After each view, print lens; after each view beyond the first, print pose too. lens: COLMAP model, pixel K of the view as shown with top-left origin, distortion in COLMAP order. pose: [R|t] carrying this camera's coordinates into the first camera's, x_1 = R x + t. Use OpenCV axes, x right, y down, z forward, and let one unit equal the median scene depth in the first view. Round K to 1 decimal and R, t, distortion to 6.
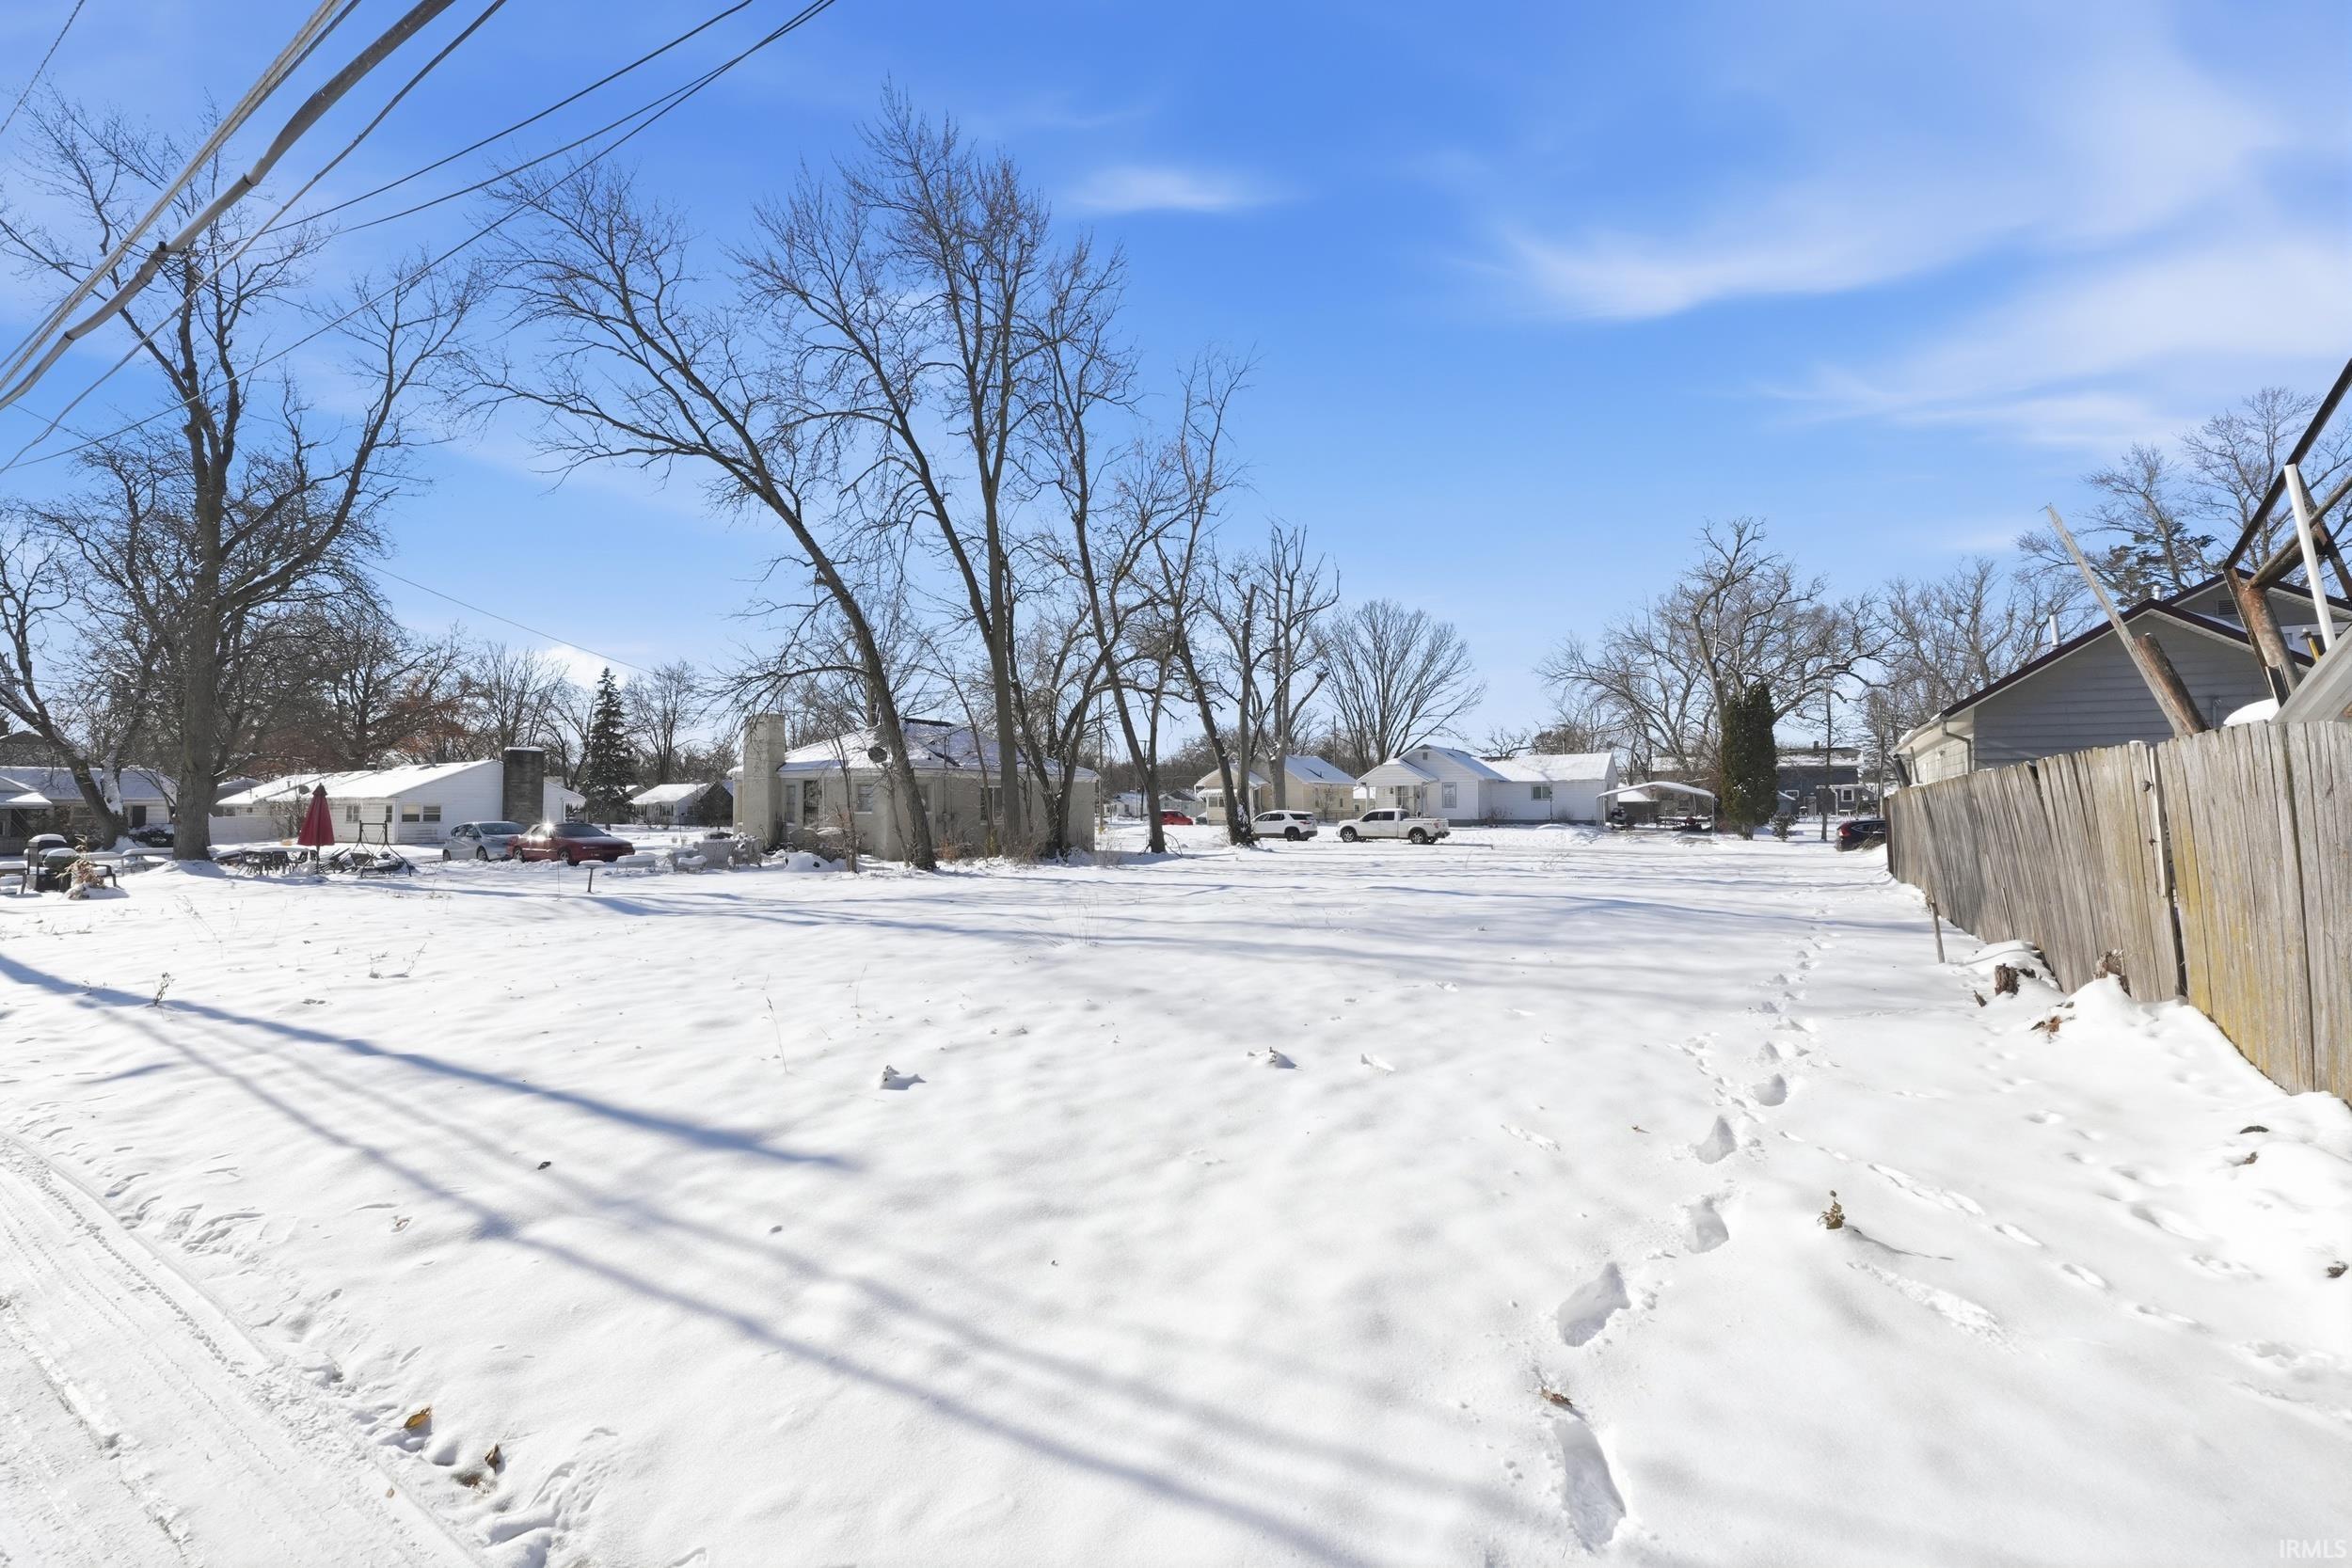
lens RADIAL K [[983.5, 0, 1177.6], [0, 983.5, 774.2], [0, 0, 1]] dist [-0.000197, -0.000648]
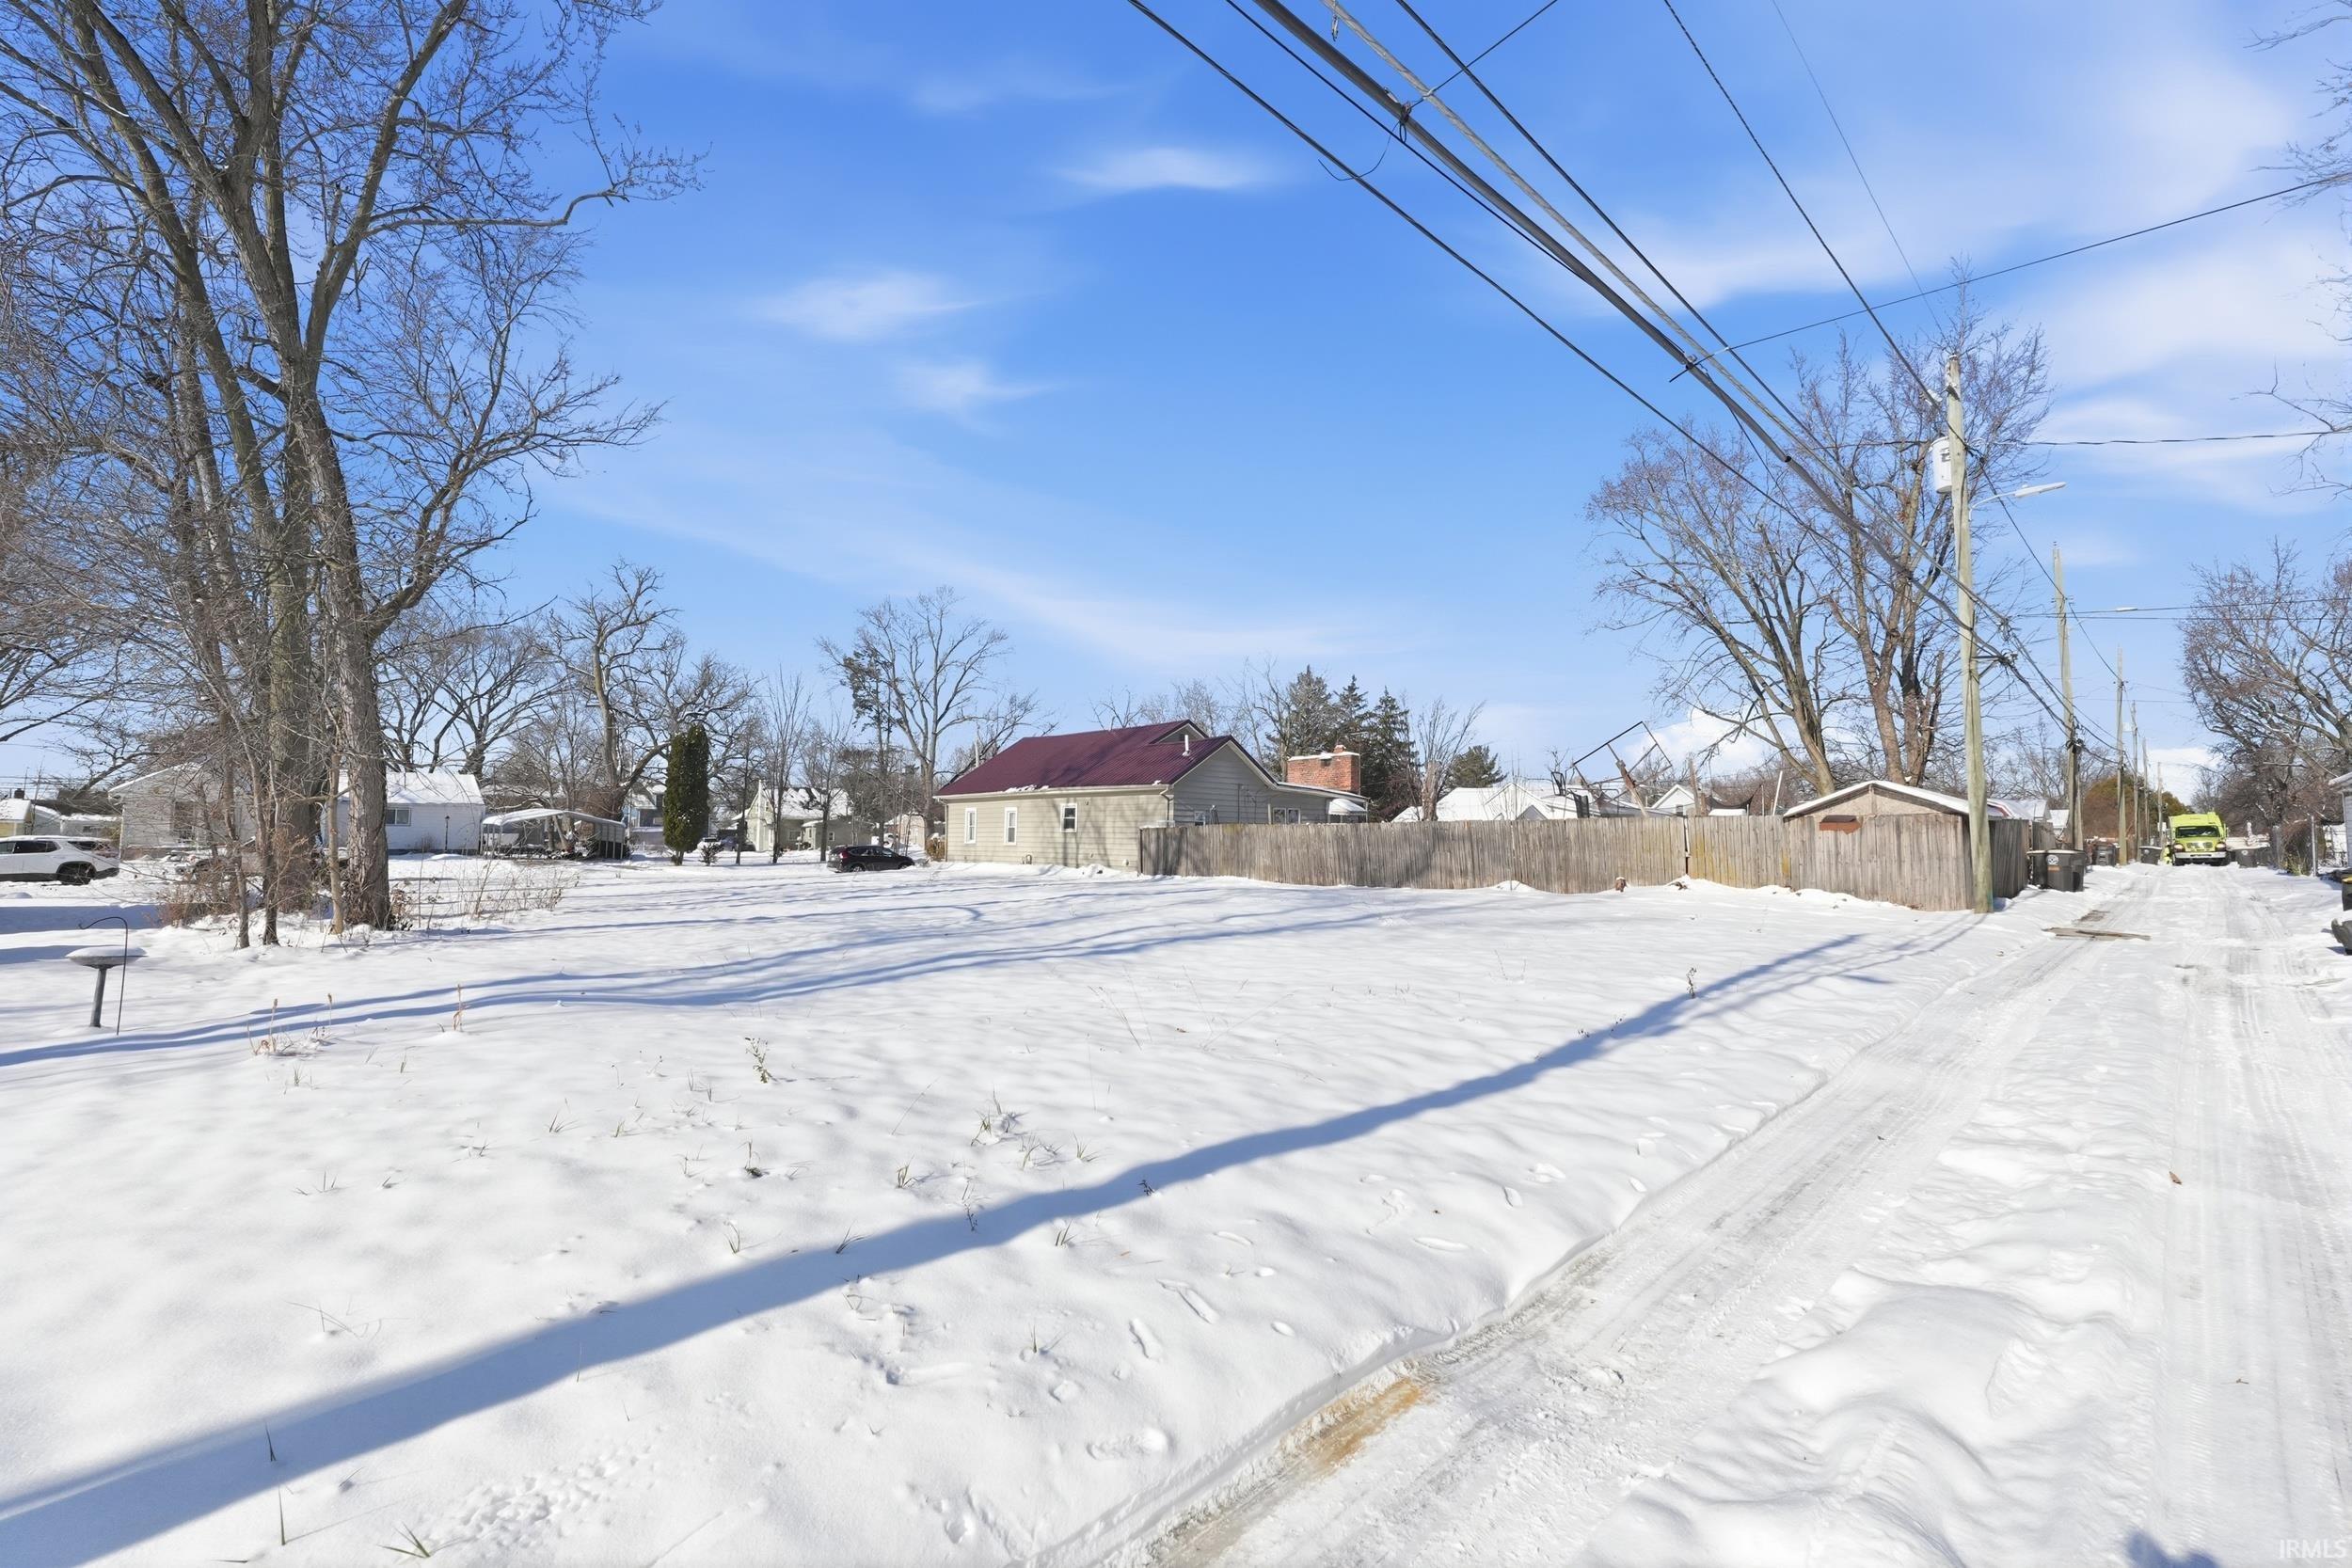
lens RADIAL K [[991.5, 0, 1163.1], [0, 991.5, 777.2], [0, 0, 1]] dist [0.000229, 0.000041]
pose [[0.261069, 0.064312, 0.963175, -0.563489], [-0.036722, 0.997718, -0.056664, 0.018450], [-0.964621, -0.020577, 0.262835, 0.320271]]
